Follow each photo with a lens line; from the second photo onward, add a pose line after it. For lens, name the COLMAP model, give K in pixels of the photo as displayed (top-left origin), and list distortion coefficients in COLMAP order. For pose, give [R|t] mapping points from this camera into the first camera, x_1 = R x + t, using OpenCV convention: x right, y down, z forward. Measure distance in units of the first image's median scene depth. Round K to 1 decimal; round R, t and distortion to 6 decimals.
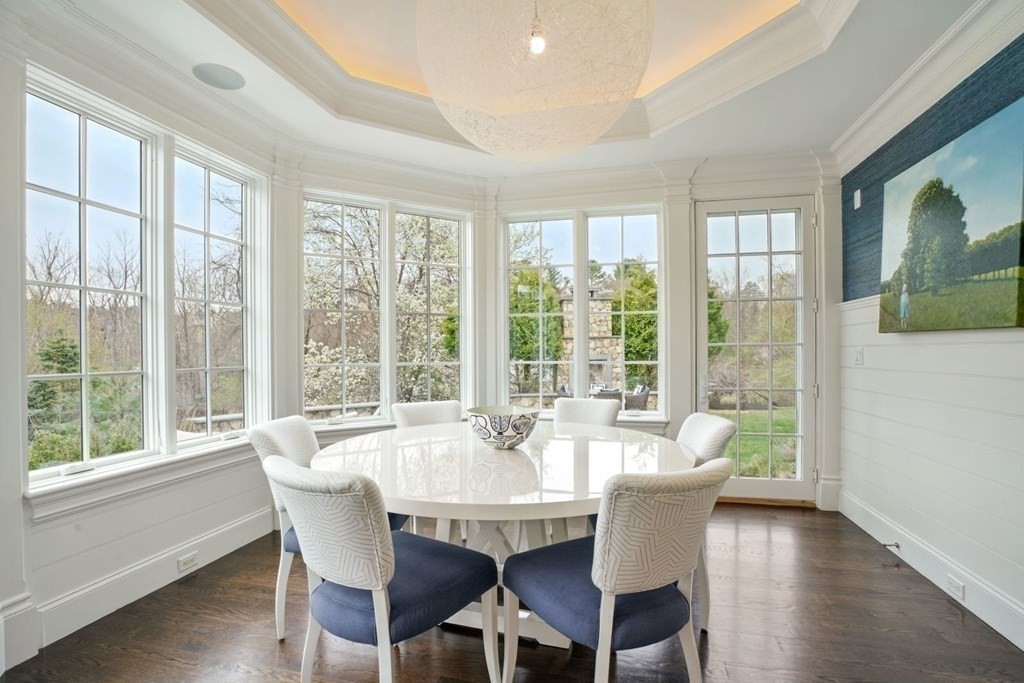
lens RADIAL K [[468.3, 0, 512.0], [0, 468.3, 341.5], [0, 0, 1]] dist [-0.000615, 0.000118]
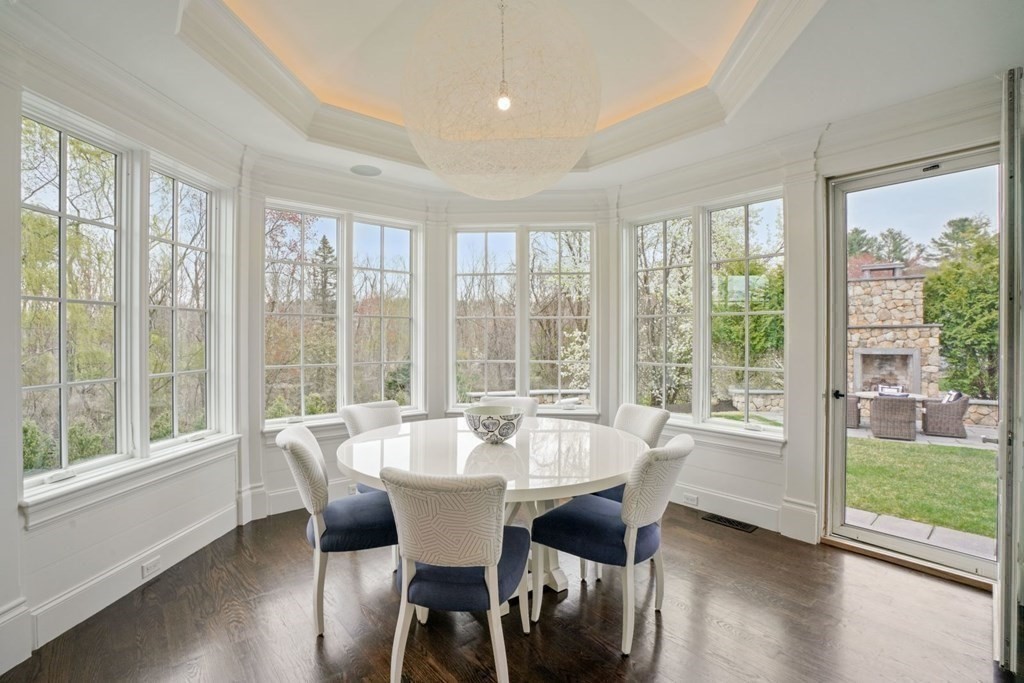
lens RADIAL K [[455.0, 0, 512.0], [0, 455.0, 341.5], [0, 0, 1]] dist [-0.013523, 0.000107]
pose [[0.831170, 0.011577, -0.555898, 0.334339], [0.003729, 0.999645, 0.026393, -0.031685], [0.556006, -0.024010, 0.830831, 0.025069]]
